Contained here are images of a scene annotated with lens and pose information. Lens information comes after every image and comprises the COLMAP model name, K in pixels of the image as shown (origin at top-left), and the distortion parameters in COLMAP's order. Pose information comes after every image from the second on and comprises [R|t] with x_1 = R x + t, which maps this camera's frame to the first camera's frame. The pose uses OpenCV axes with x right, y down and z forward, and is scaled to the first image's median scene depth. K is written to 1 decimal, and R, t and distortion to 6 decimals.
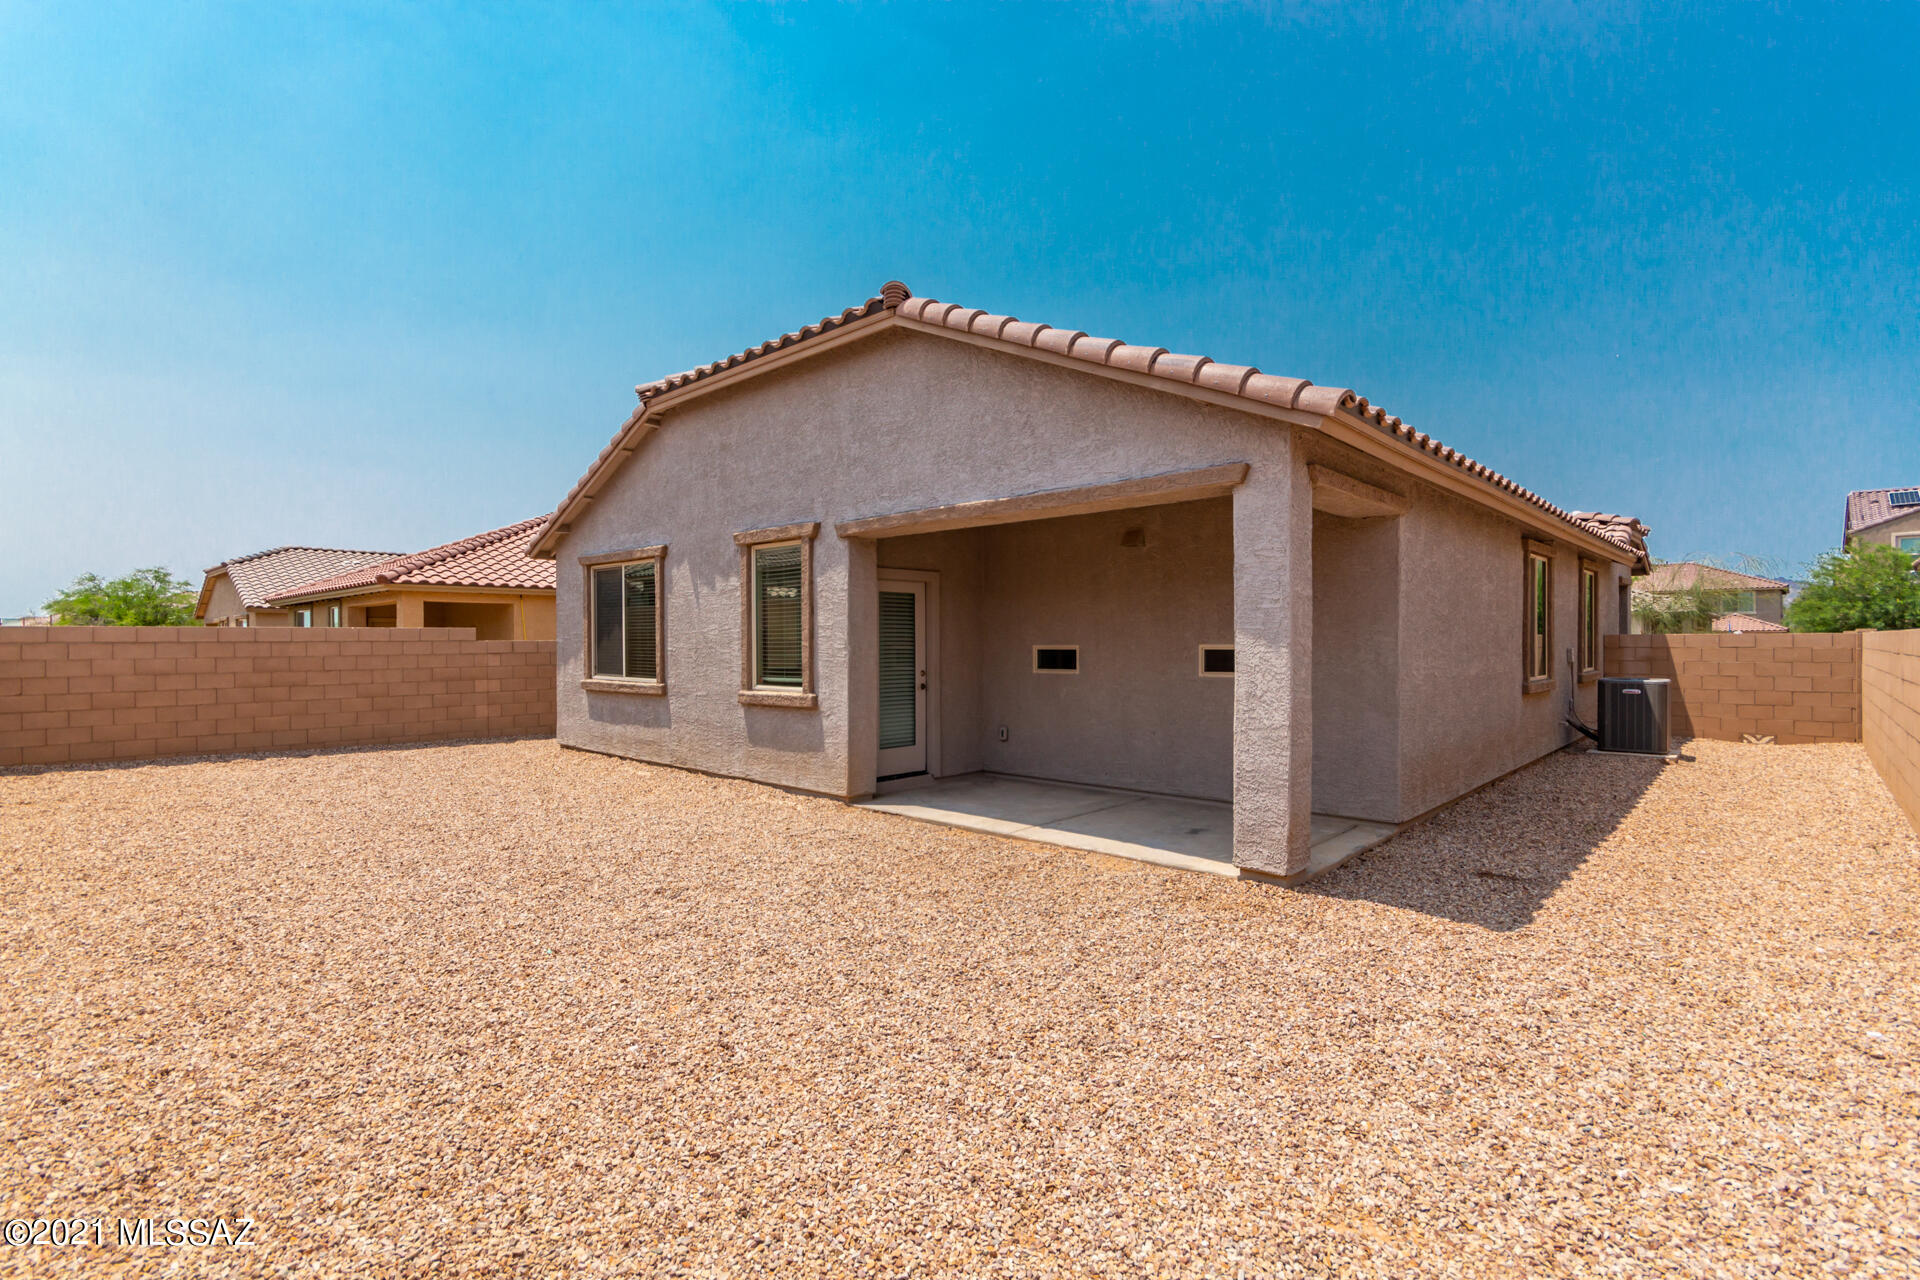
lens RADIAL K [[895.3, 0, 962.2], [0, 895.3, 638.5], [0, 0, 1]] dist [0.001706, 0.000498]
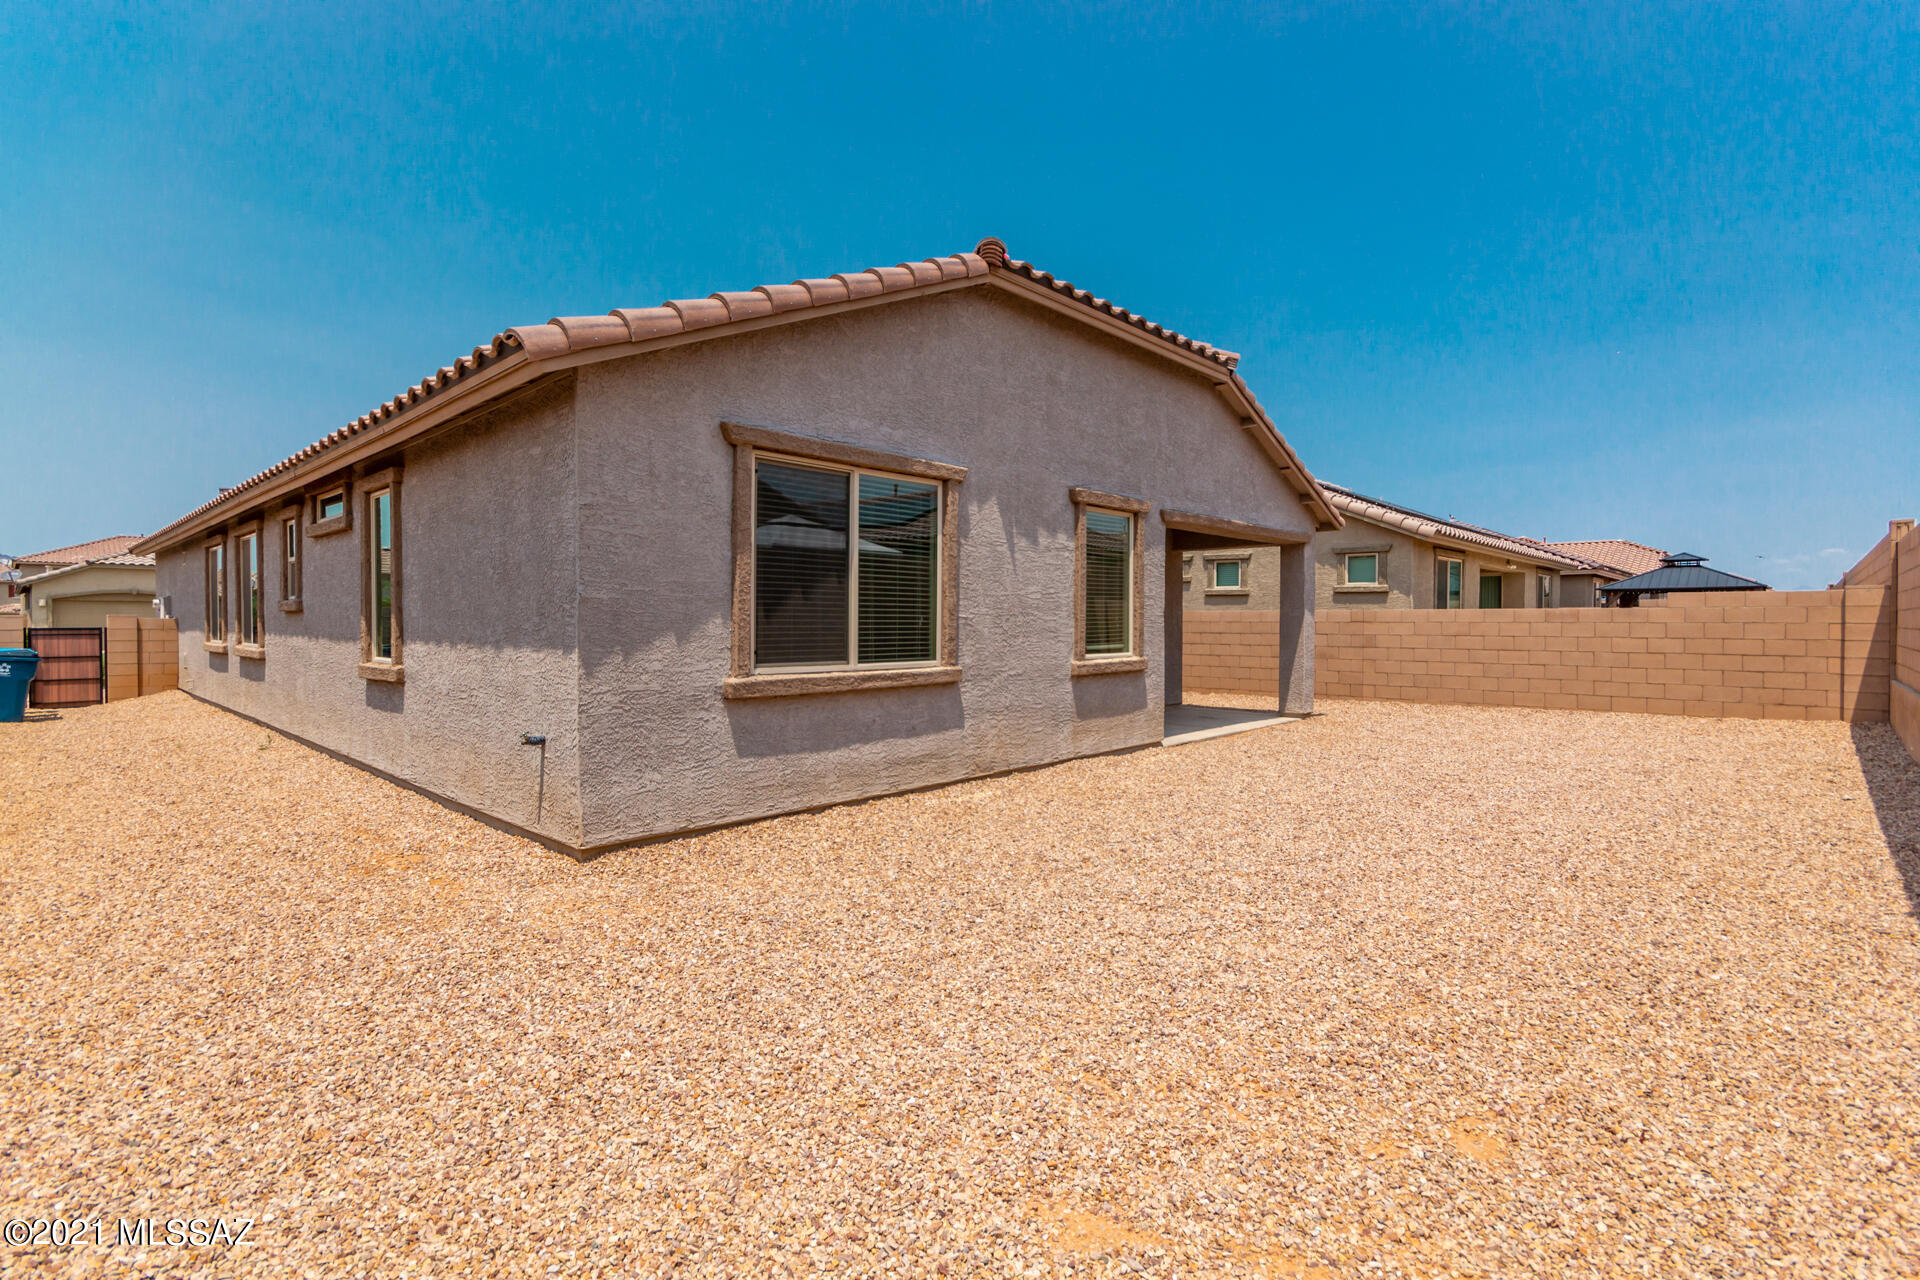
lens RADIAL K [[895.3, 0, 960.7], [0, 895.3, 639.2], [0, 0, 1]] dist [0.001706, 0.000498]
pose [[-0.001387, -0.013831, 0.999903, -1.123432], [-0.000062, 0.999904, 0.013831, 0.022072], [-0.999999, -0.000043, -0.001387, 1.086659]]
